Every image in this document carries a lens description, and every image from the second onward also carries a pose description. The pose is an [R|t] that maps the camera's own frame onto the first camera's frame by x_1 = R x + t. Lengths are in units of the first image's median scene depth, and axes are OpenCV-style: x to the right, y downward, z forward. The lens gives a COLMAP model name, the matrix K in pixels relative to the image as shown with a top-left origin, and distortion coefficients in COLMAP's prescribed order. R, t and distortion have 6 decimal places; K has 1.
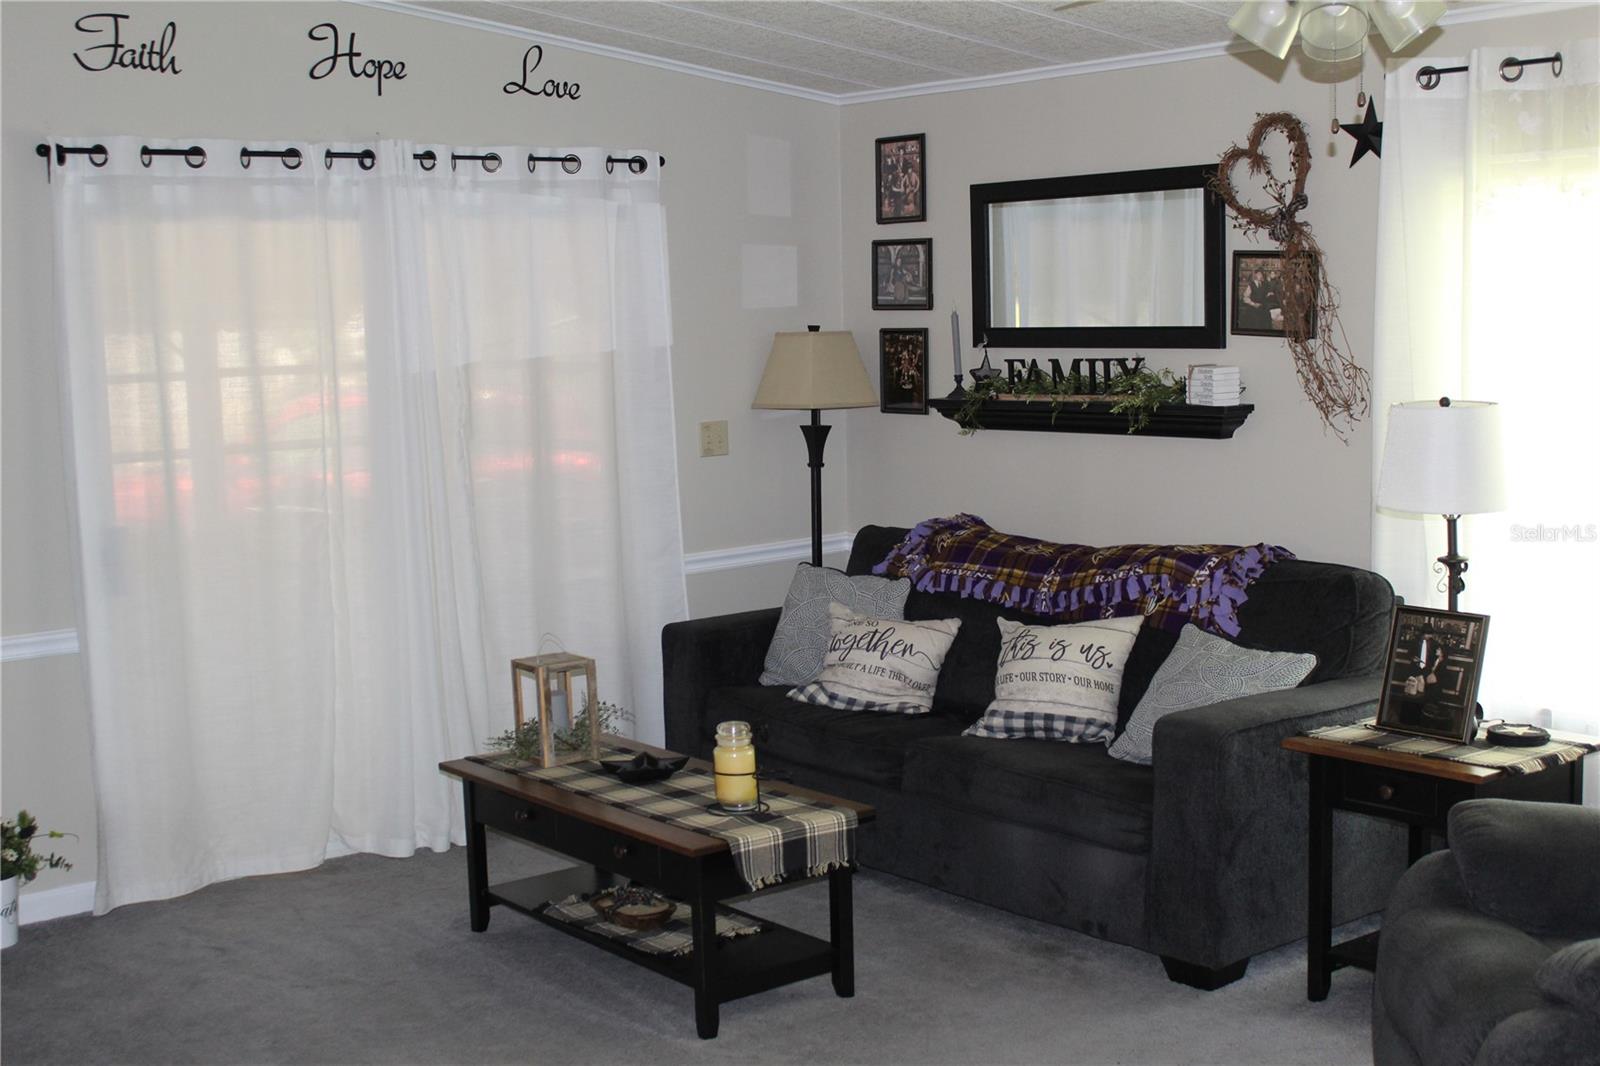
lens RADIAL K [[2010.3, 0, 800.0], [0, 2010.3, 533.0], [0, 0, 1]] dist [-0.091808, 0.185321]
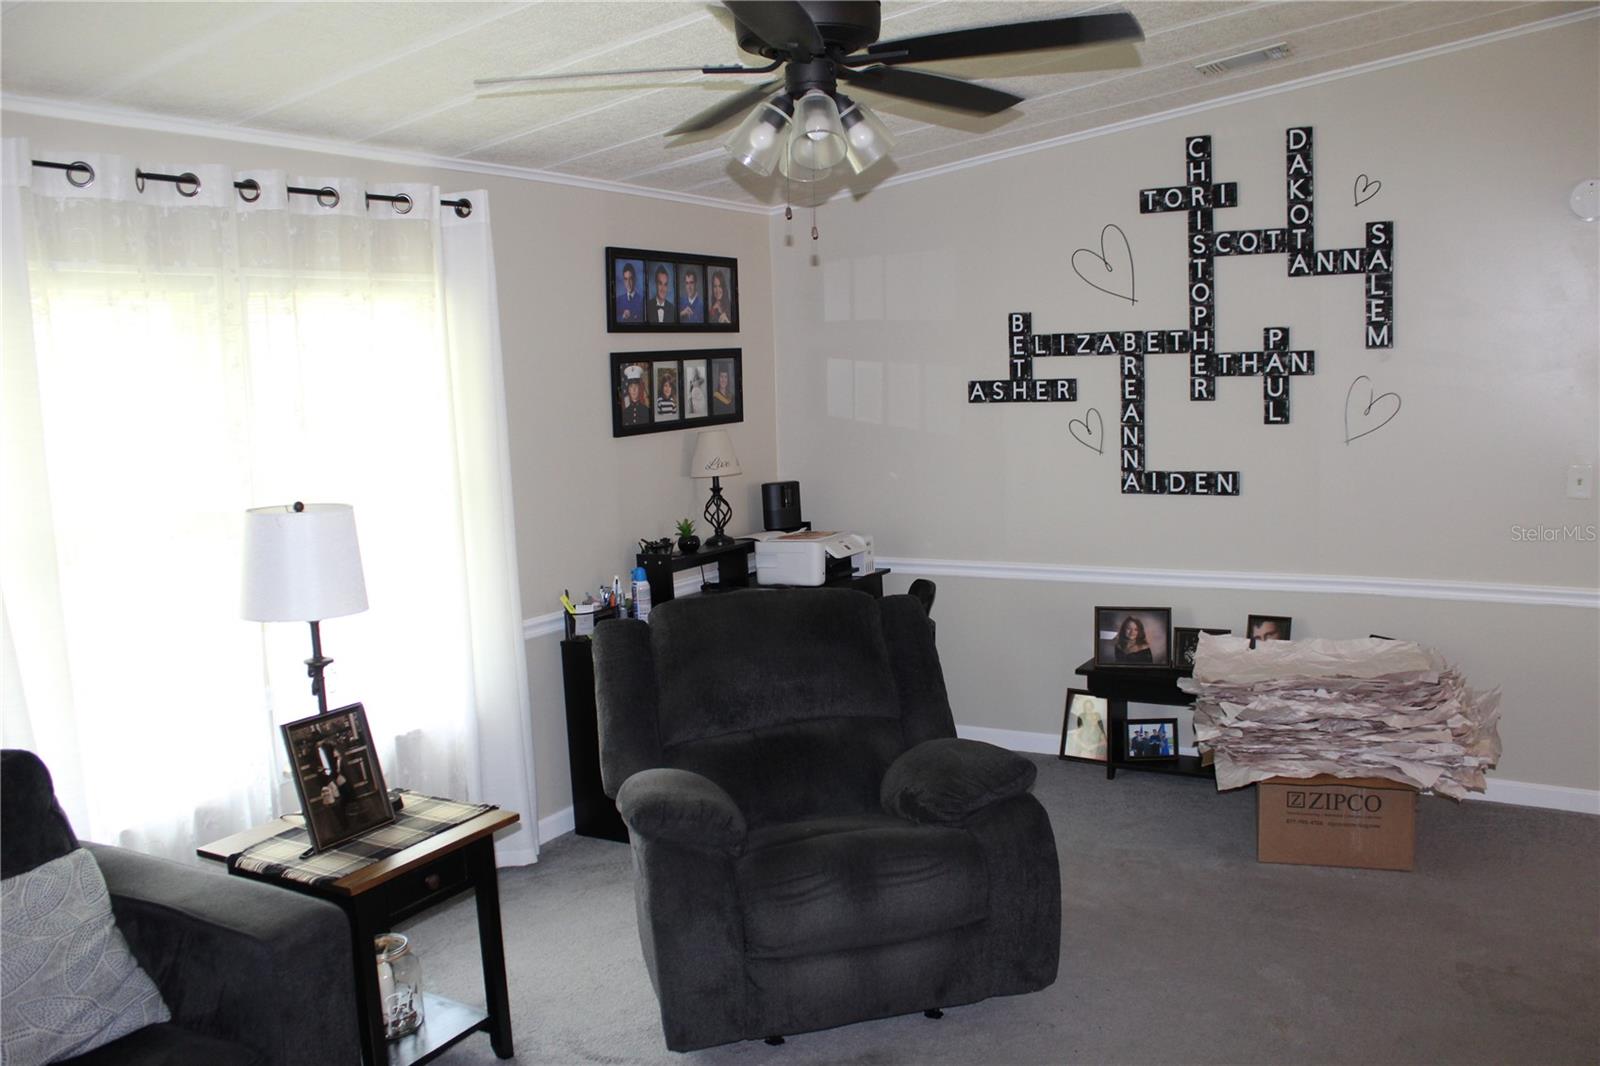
lens RADIAL K [[1345.2, 0, 800.0], [0, 1345.2, 533.0], [0, 0, 1]] dist [-0.154700, 0.139763]
pose [[-0.374473, -0.085806, 0.923259, -0.373493], [0.139515, 0.979159, 0.147589, -0.114971], [-0.916682, 0.184076, -0.354697, 1.002853]]
